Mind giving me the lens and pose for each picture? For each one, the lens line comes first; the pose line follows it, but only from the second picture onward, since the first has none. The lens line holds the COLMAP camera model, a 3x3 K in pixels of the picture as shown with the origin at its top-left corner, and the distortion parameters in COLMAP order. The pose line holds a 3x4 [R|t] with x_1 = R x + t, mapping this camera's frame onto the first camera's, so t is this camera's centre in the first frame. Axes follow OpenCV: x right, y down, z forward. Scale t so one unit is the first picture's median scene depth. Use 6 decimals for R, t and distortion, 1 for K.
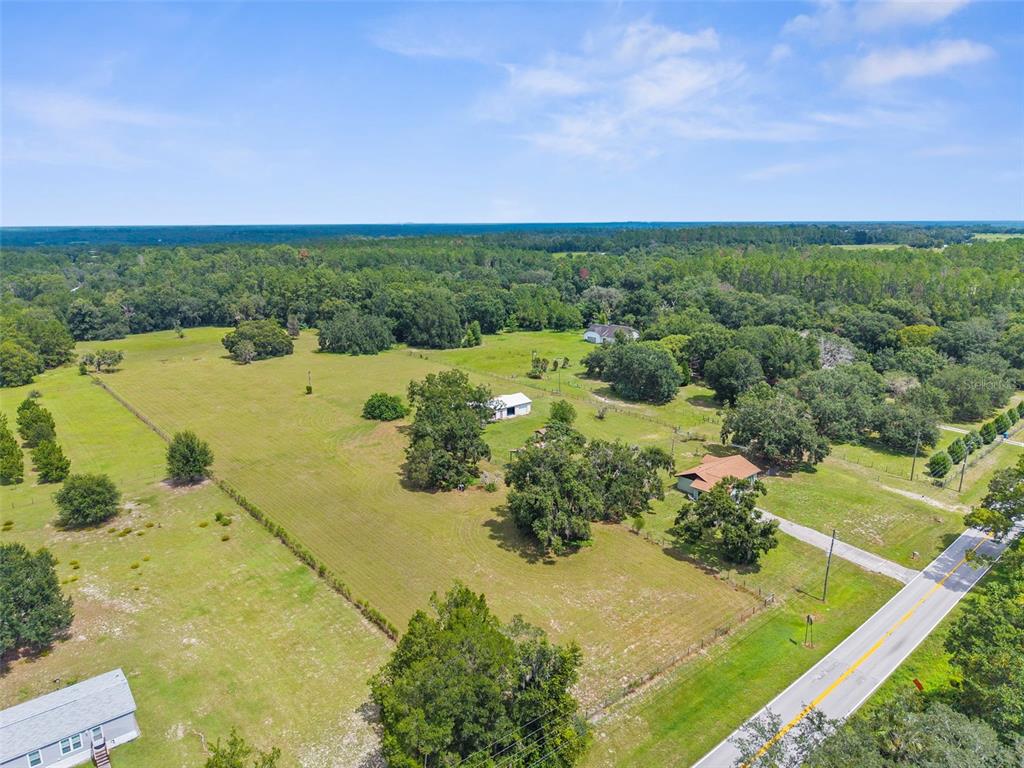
lens RADIAL K [[685.4, 0, 512.0], [0, 685.4, 384.0], [0, 0, 1]] dist [0.063309, -0.100163]
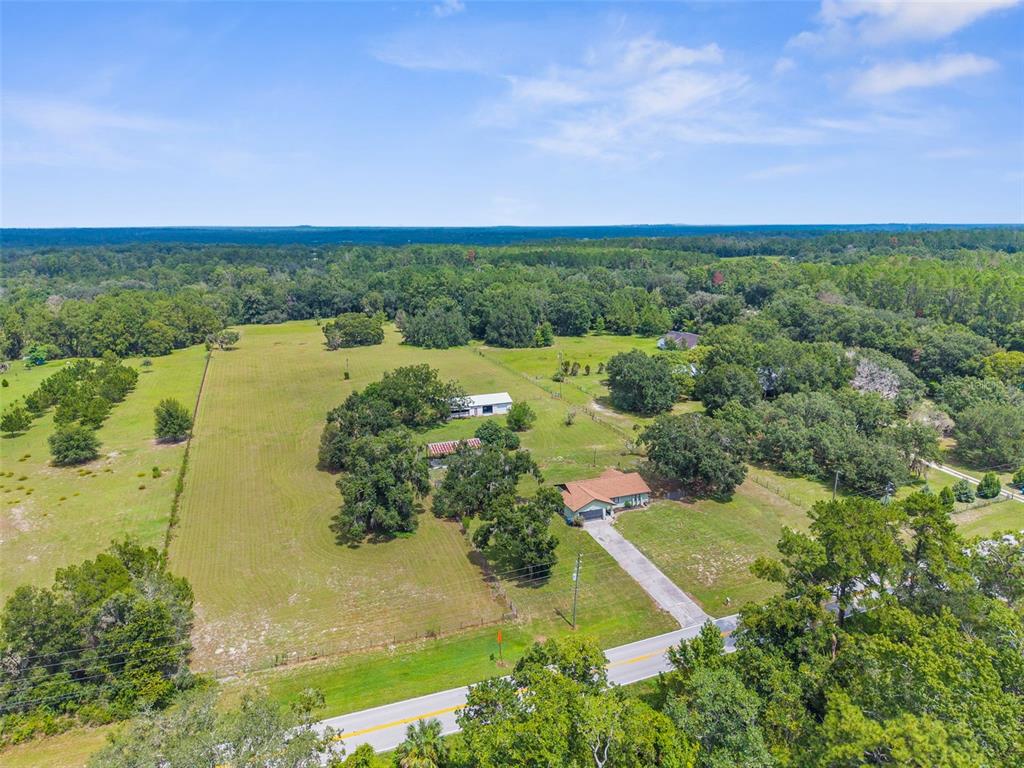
lens RADIAL K [[685.4, 0, 512.0], [0, 685.4, 384.0], [0, 0, 1]] dist [0.063309, -0.100163]
pose [[0.943585, 0.076434, -0.322189, 0.270223], [-0.077164, 0.996963, 0.010525, -0.008943], [0.322015, 0.014931, 0.946617, 0.031271]]
